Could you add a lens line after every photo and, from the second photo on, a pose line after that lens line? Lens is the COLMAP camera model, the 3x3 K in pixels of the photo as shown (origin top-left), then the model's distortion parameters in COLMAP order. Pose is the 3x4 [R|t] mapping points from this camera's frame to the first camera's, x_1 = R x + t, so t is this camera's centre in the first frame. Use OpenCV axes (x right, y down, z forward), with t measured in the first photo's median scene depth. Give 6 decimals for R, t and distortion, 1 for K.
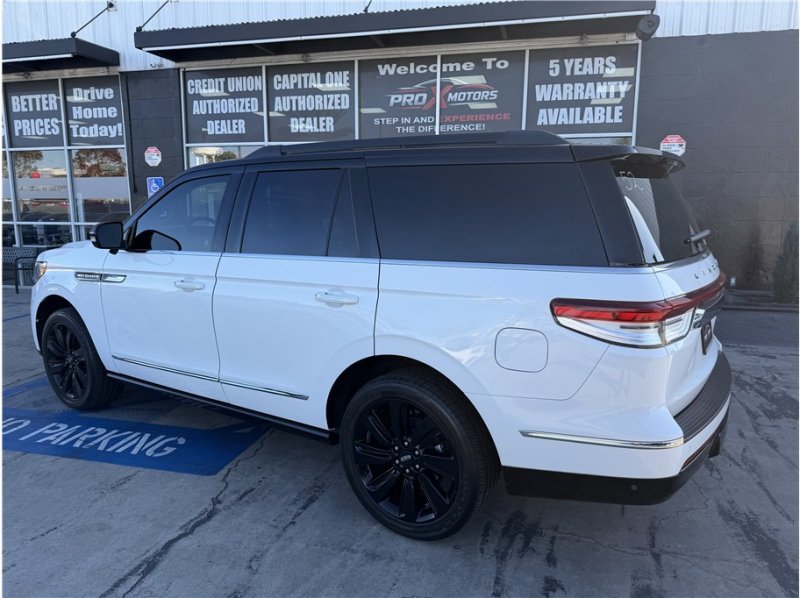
lens RADIAL K [[564.9, 0, 401.7], [0, 564.9, 301.3], [0, 0, 1]] dist [0.017369, -0.028500]
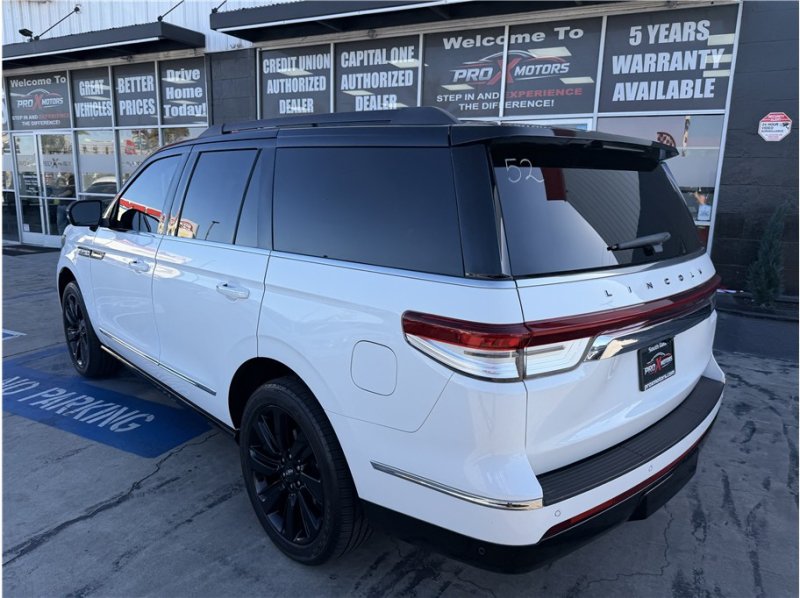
lens RADIAL K [[565.9, 0, 400.0], [0, 565.9, 299.0], [0, 0, 1]] dist [0.000243, -0.005919]
pose [[0.975839, 0.064464, -0.208765, 0.110537], [-0.057854, 0.997616, 0.037623, -0.013933], [0.210693, -0.024636, 0.977242, 0.048035]]
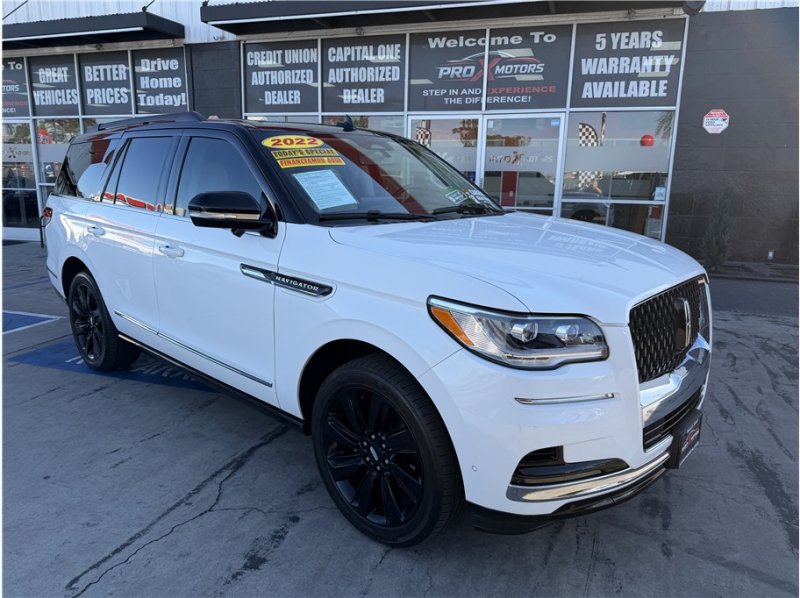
lens RADIAL K [[565.1, 0, 404.9], [0, 565.1, 293.1], [0, 0, 1]] dist [0.006242, -0.013549]
pose [[0.997637, 0.029555, -0.062028, -0.006821], [-0.027377, 0.998988, 0.035676, 0.013684], [0.063019, -0.033894, 0.997437, -0.052615]]
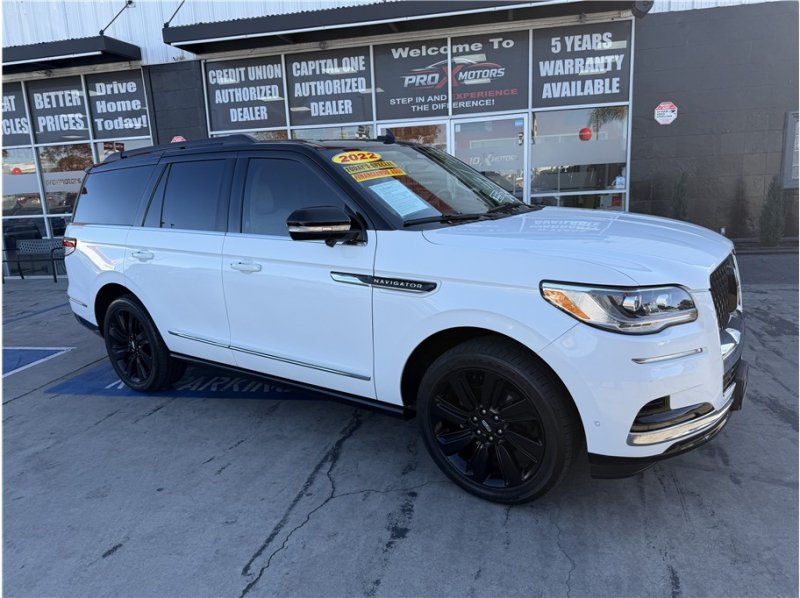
lens RADIAL K [[563.3, 0, 396.9], [0, 563.3, 299.3], [0, 0, 1]] dist [0.017142, -0.026611]
pose [[0.997664, -0.059738, 0.033123, -0.094004], [0.058473, 0.997568, 0.037924, 0.017461], [-0.035308, -0.035899, 0.998731, -0.089424]]
